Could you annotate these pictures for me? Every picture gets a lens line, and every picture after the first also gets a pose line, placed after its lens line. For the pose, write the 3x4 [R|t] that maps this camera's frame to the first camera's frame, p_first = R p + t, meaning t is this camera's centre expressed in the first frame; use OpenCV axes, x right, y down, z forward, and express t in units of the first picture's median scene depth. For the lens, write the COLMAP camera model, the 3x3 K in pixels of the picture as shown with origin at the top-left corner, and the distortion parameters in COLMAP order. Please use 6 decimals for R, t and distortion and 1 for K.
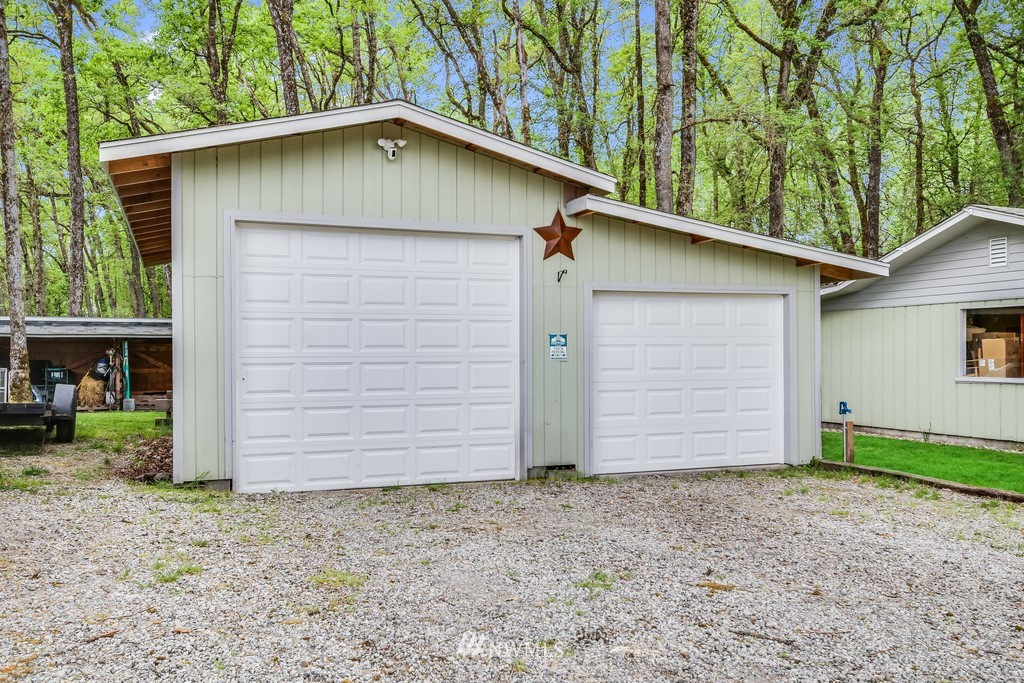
lens RADIAL K [[954.7, 0, 512.0], [0, 954.7, 341.5], [0, 0, 1]] dist [0.005970, 0.003518]
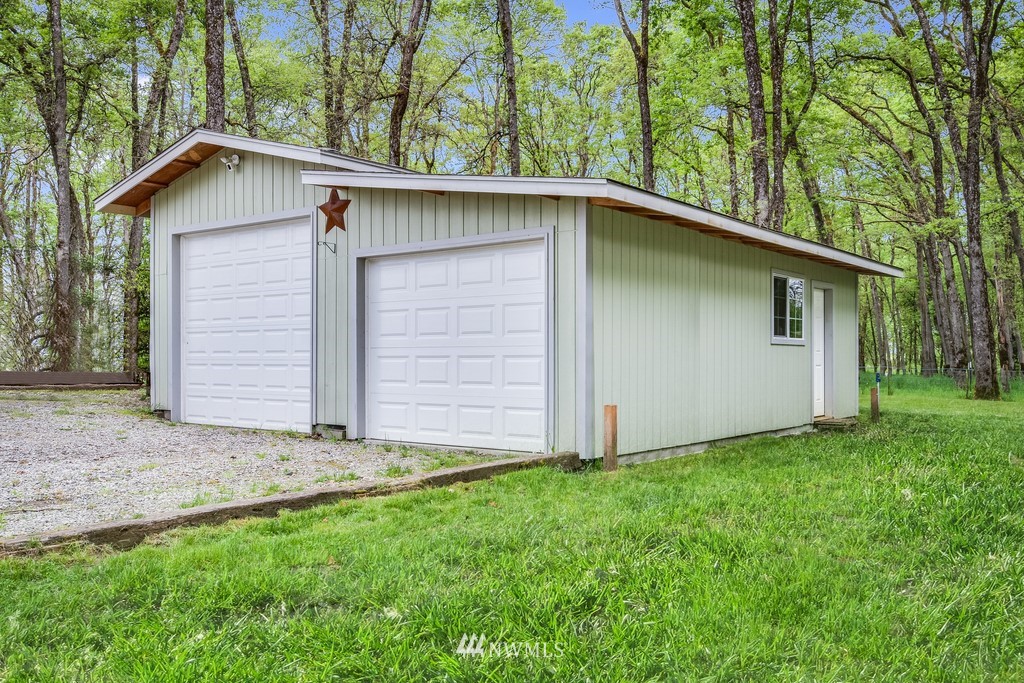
lens RADIAL K [[954.7, 0, 512.0], [0, 954.7, 341.5], [0, 0, 1]] dist [0.005970, 0.003518]
pose [[0.570049, -0.014111, -0.821489, 1.035138], [0.003448, 0.999885, -0.014782, 0.053011], [0.821603, 0.005594, 0.570032, 0.551953]]
